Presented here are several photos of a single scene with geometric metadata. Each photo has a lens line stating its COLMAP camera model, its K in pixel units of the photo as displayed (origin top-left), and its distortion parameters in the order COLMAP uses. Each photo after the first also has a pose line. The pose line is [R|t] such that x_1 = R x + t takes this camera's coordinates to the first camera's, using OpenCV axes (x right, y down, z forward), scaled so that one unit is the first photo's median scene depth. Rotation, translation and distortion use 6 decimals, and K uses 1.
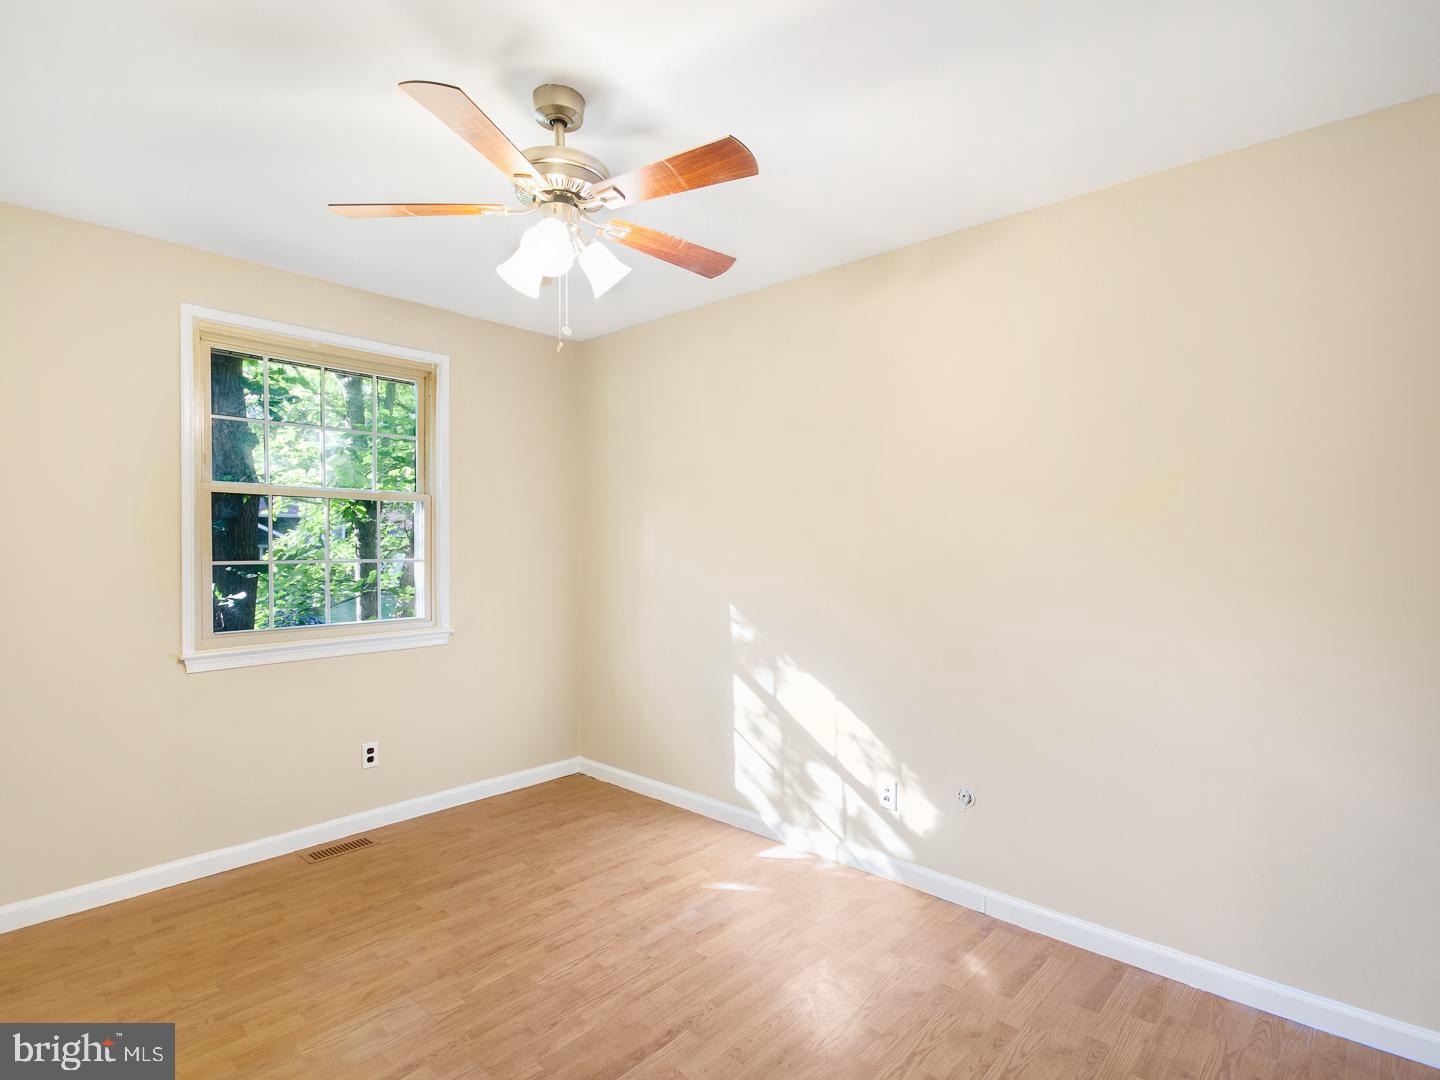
lens RADIAL K [[765.3, 0, 720.3], [0, 765.3, 549.8], [0, 0, 1]] dist [-0.001638, -0.000295]
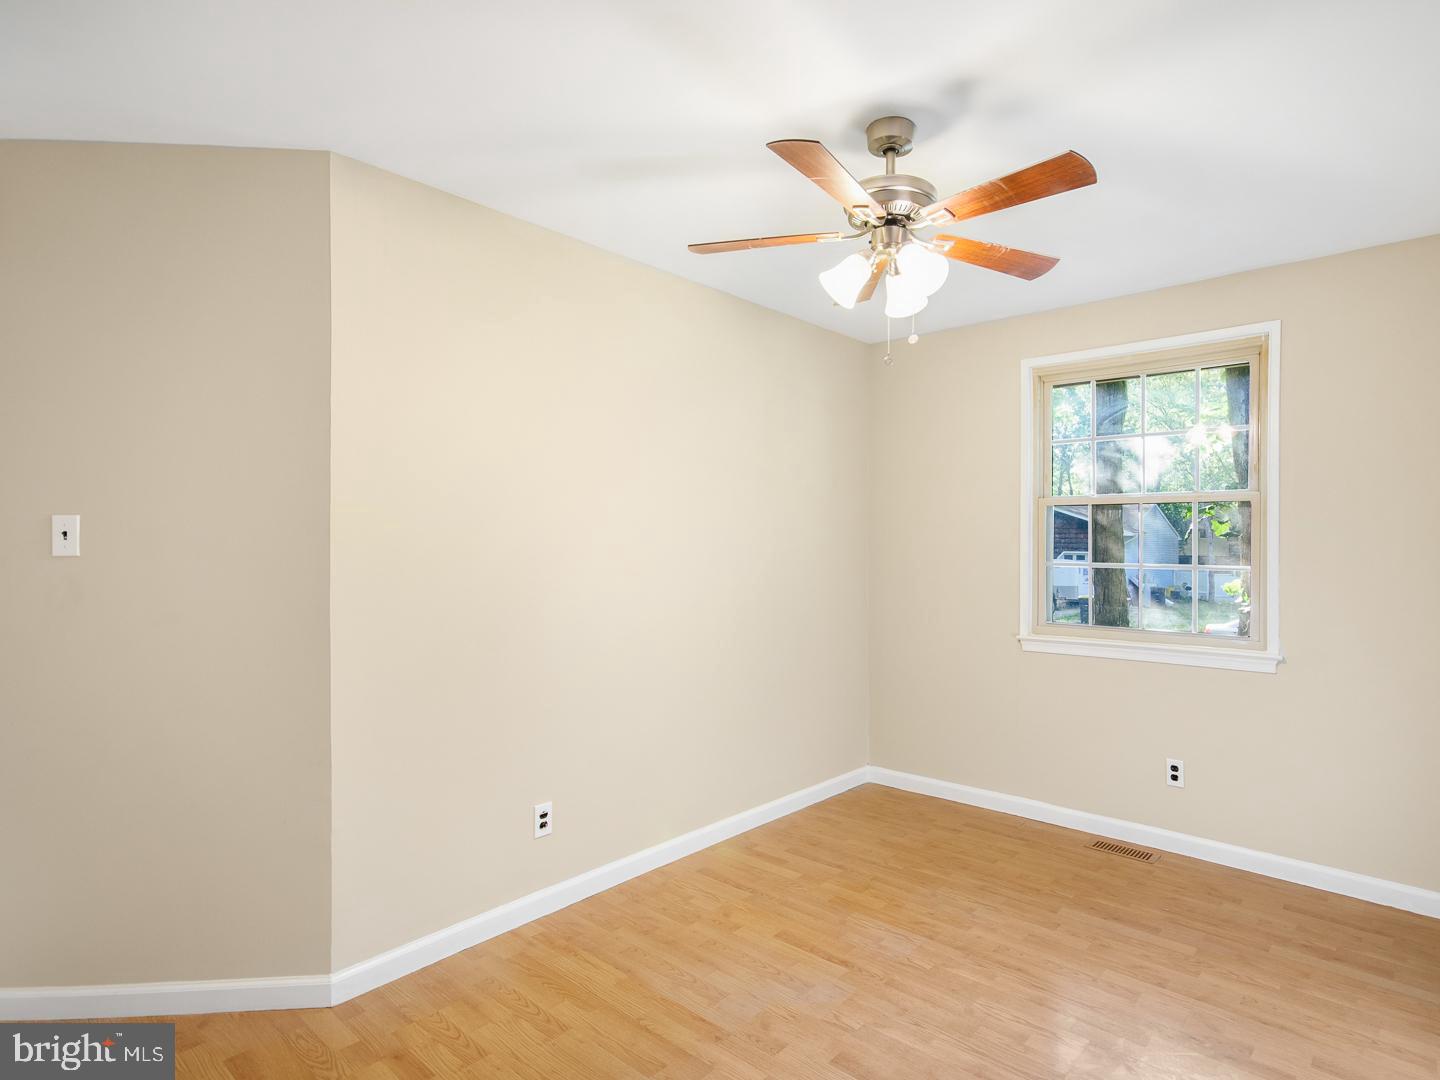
lens RADIAL K [[731.5, 0, 720.0], [0, 731.5, 540.0], [0, 0, 1]] dist [0.038863, -0.000812]
pose [[0.032296, -0.001747, -0.999477, 0.504289], [-0.012749, 0.999916, -0.002160, -0.011636], [0.999397, 0.012812, 0.032271, 0.460007]]
